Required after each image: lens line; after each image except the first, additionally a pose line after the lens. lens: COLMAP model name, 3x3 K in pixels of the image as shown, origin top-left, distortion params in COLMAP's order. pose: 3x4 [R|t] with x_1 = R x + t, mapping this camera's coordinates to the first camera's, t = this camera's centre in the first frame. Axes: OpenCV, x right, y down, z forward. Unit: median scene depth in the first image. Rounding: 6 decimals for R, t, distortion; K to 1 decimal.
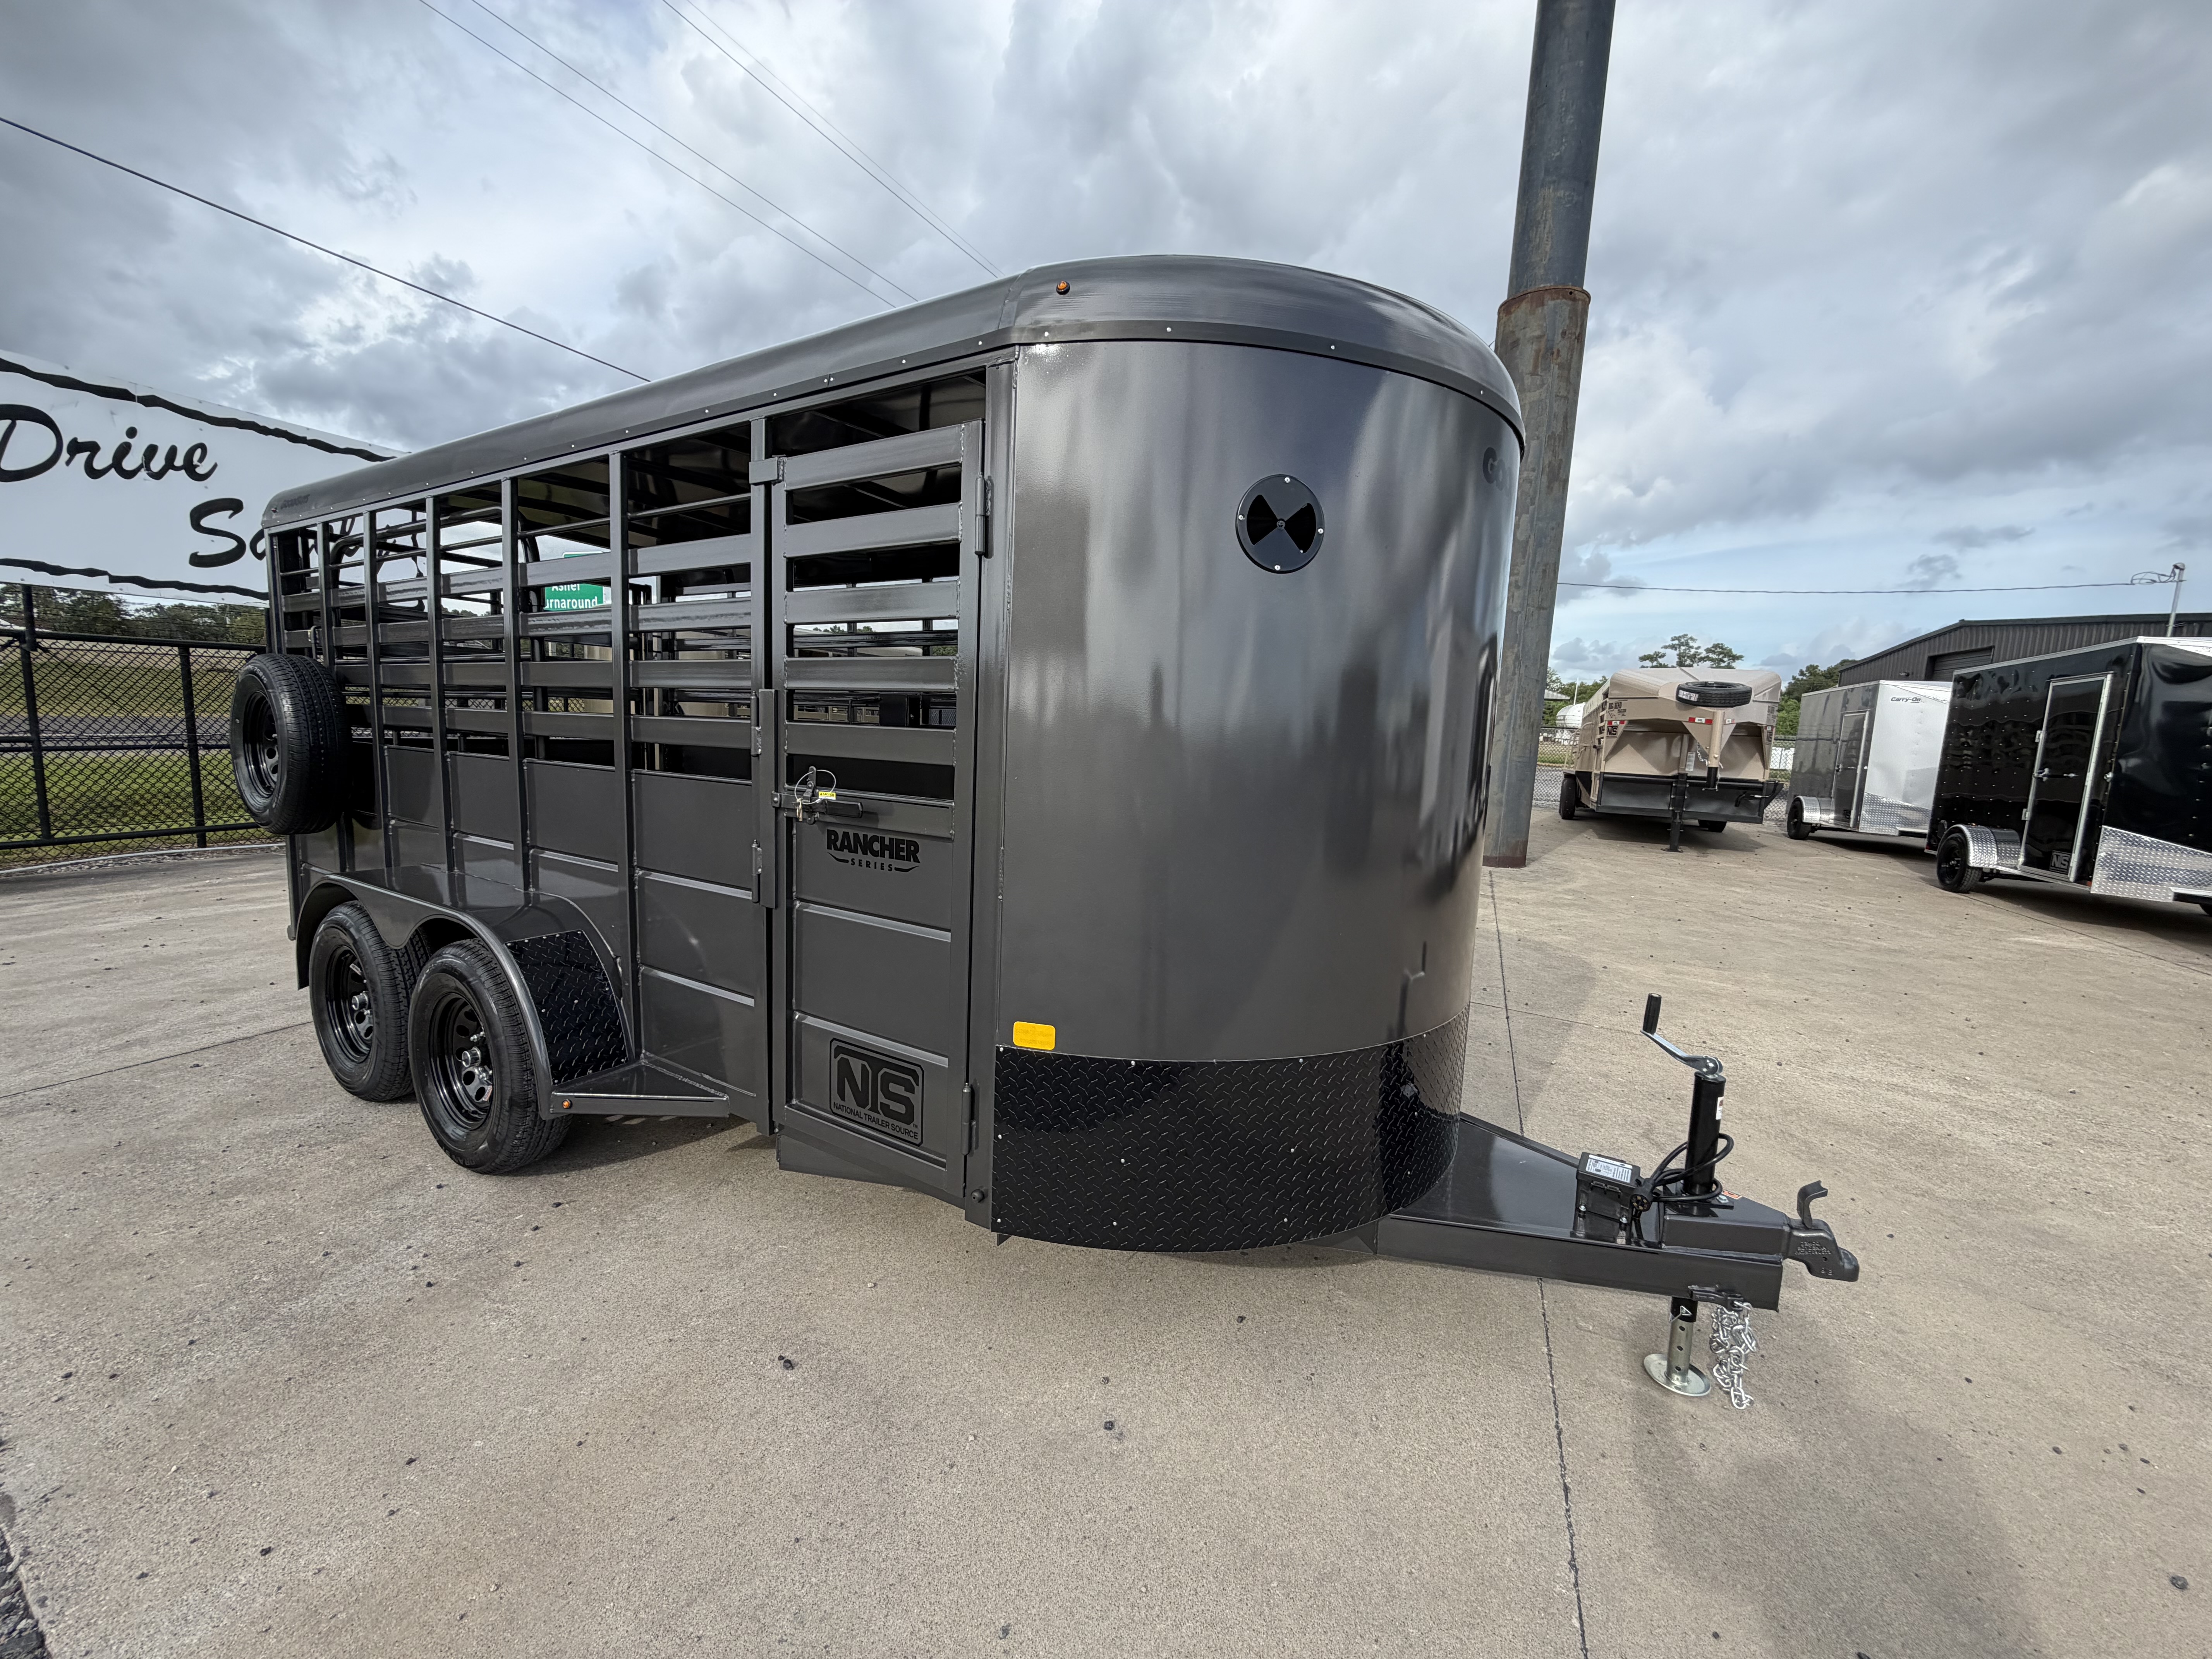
lens RADIAL K [[882.4, 0, 1109.2], [0, 882.4, 826.3], [0, 0, 1]] dist [-0.002094, 0.000656]
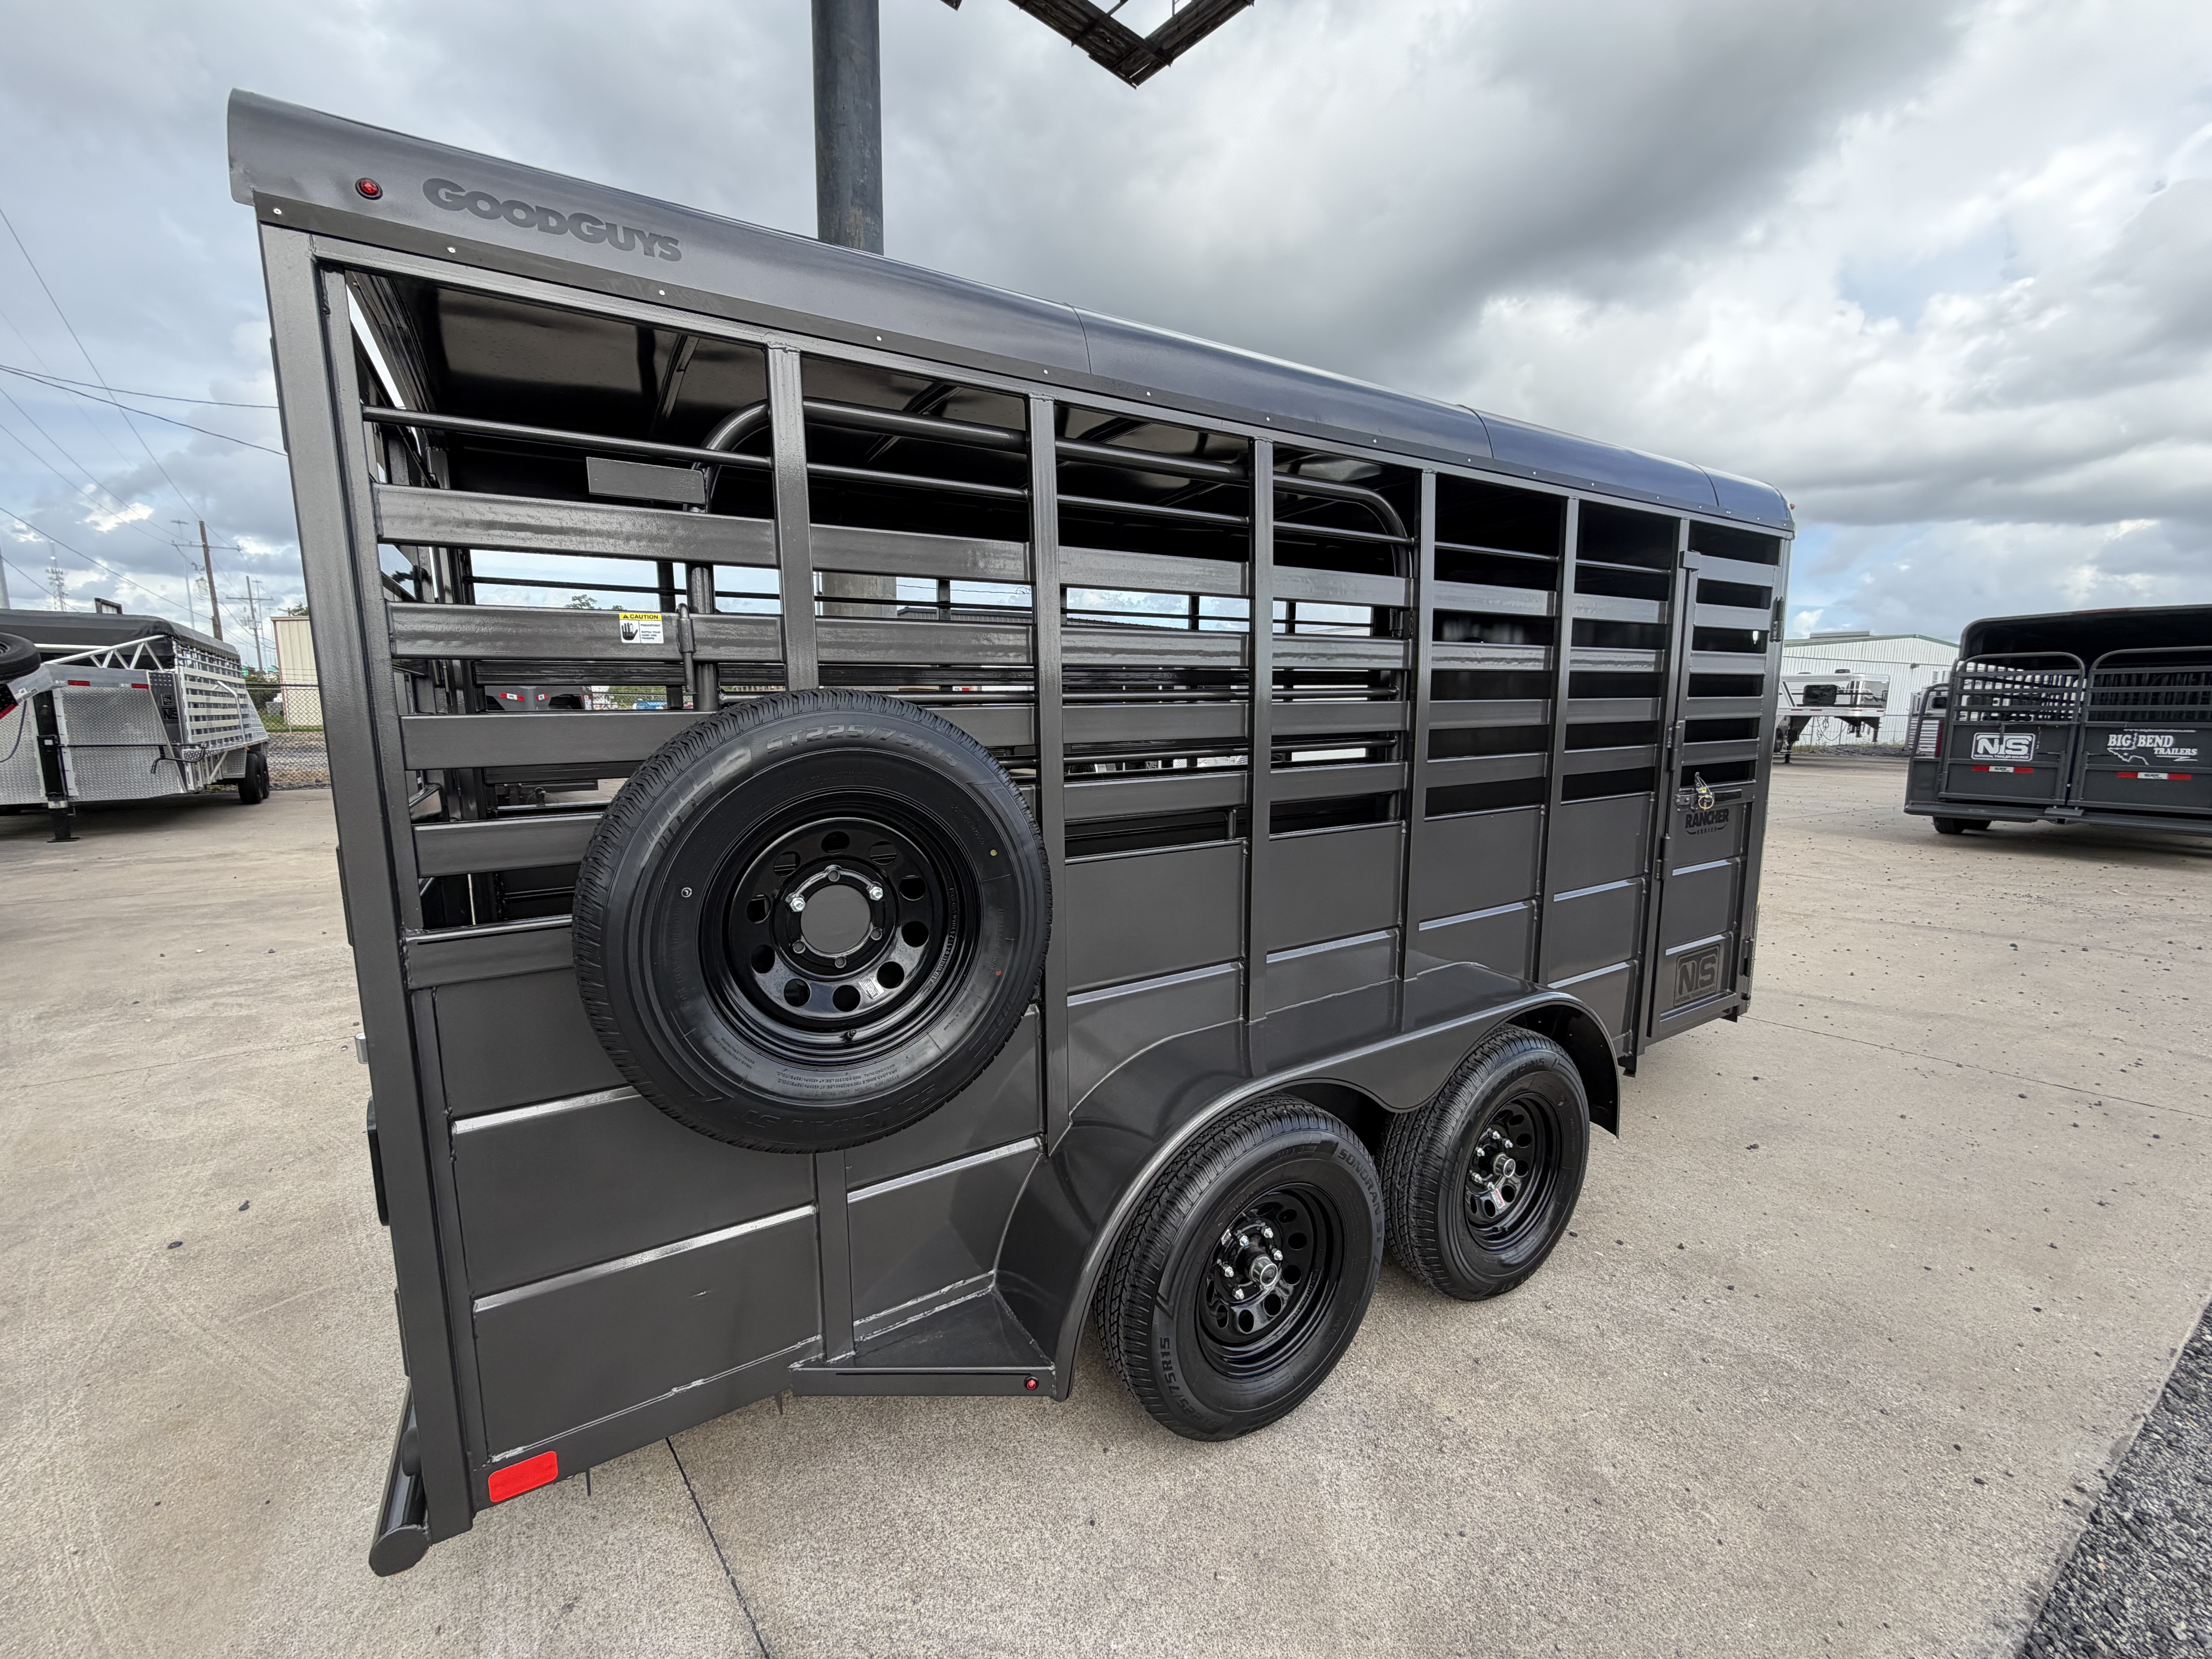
lens RADIAL K [[882.4, 0, 1099.5], [0, 882.4, 822.1], [0, 0, 1]] dist [-0.002094, 0.000656]
pose [[0.451062, -0.167734, 0.876589, -1.177569], [0.125631, 0.984334, 0.123705, -0.165591], [-0.883606, 0.054328, 0.465068, 0.685271]]
